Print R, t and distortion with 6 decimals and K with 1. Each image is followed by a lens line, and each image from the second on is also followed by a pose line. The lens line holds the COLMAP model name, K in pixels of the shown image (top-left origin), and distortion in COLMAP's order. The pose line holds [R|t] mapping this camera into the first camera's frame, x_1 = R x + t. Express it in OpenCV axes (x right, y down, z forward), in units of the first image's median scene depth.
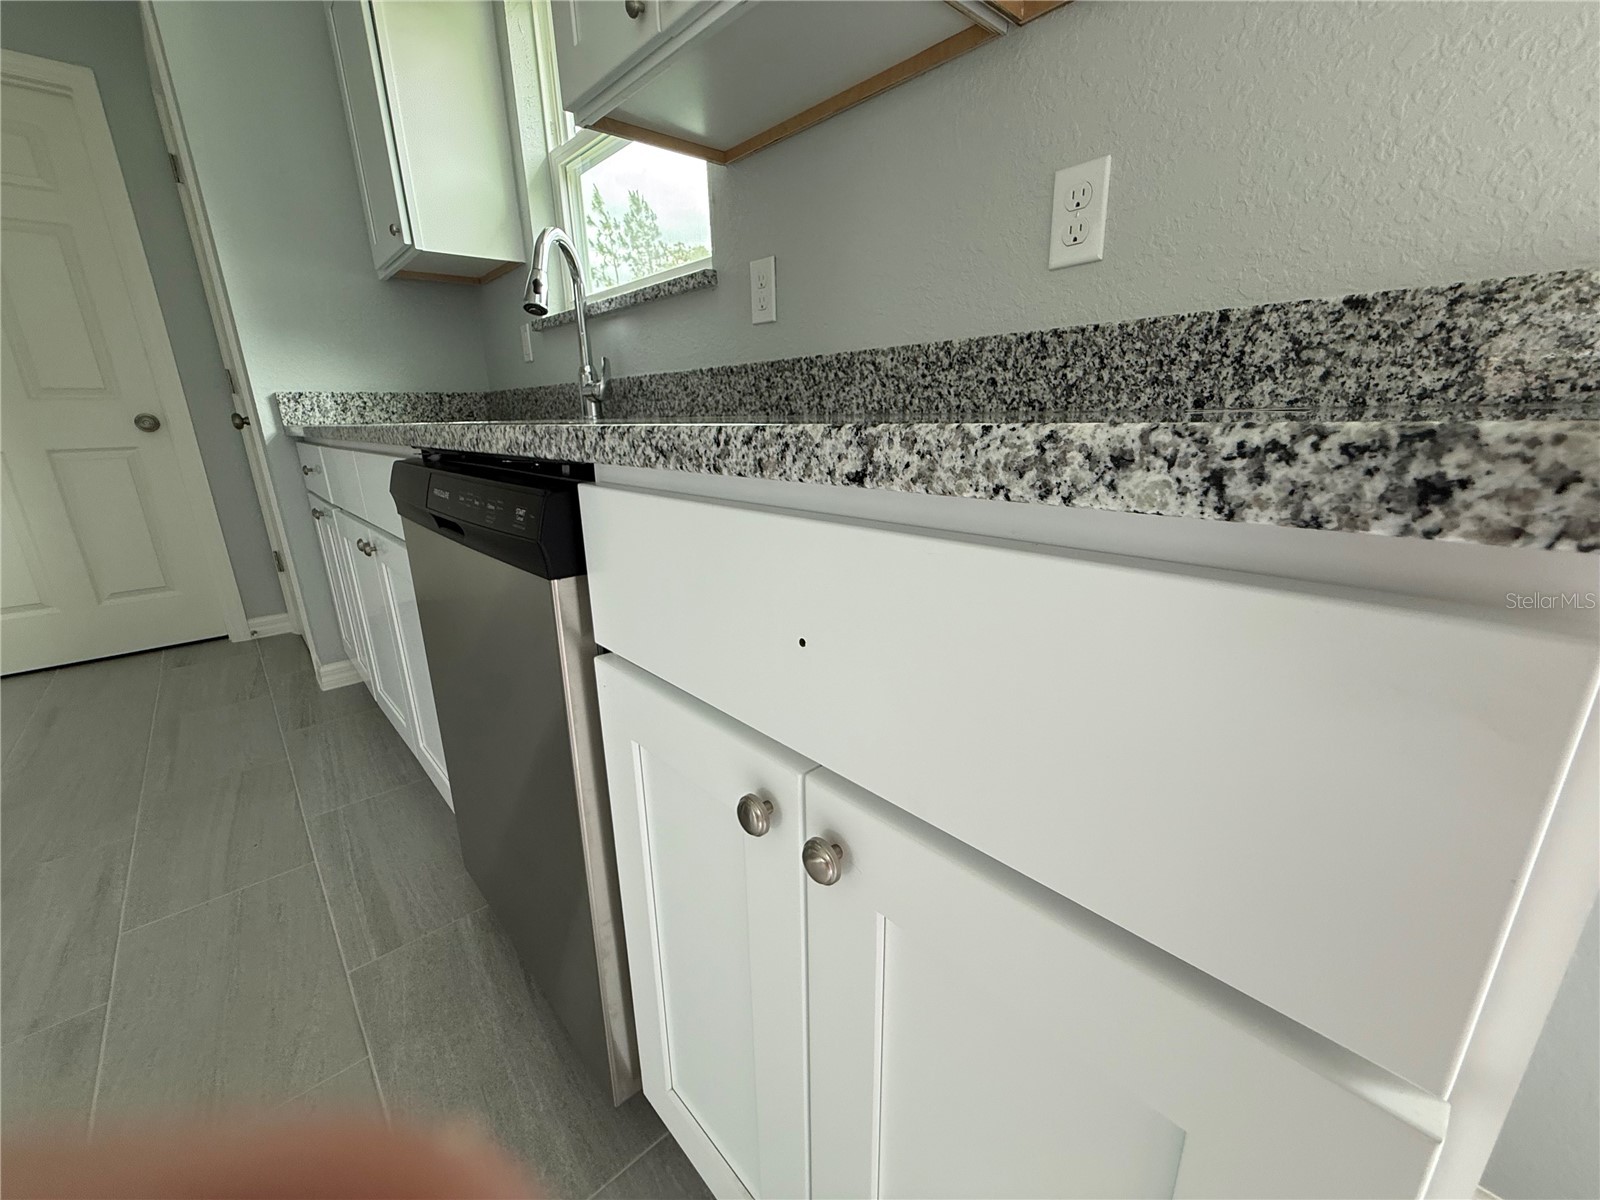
lens RADIAL K [[635.8, 0, 795.1], [0, 635.8, 600.8], [0, 0, 1]] dist [-0.000847, -0.000122]
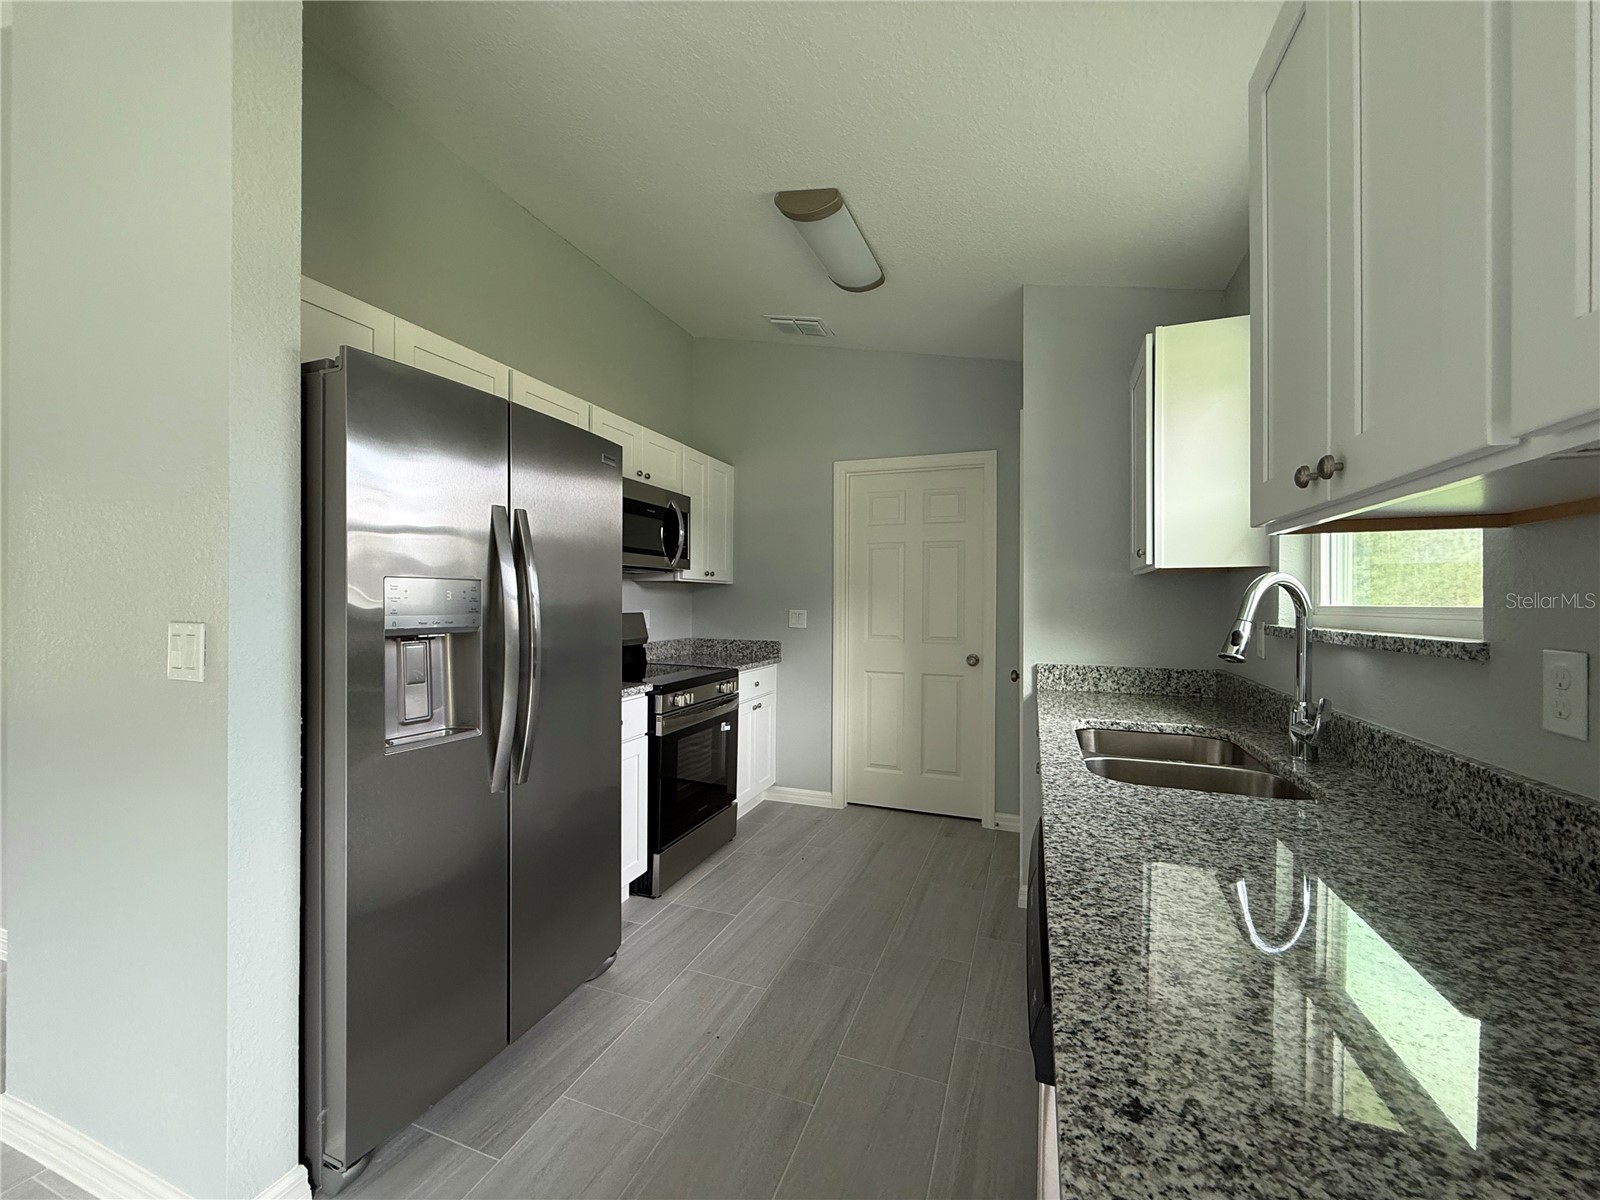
lens RADIAL K [[635.8, 0, 797.2], [0, 635.8, 600.9], [0, 0, 1]] dist [-0.000847, -0.000122]
pose [[0.452655, 0.021728, -0.891421, 0.141051], [-0.269417, 0.956312, -0.113498, -0.214574], [0.850011, 0.291539, 0.438733, -0.028419]]
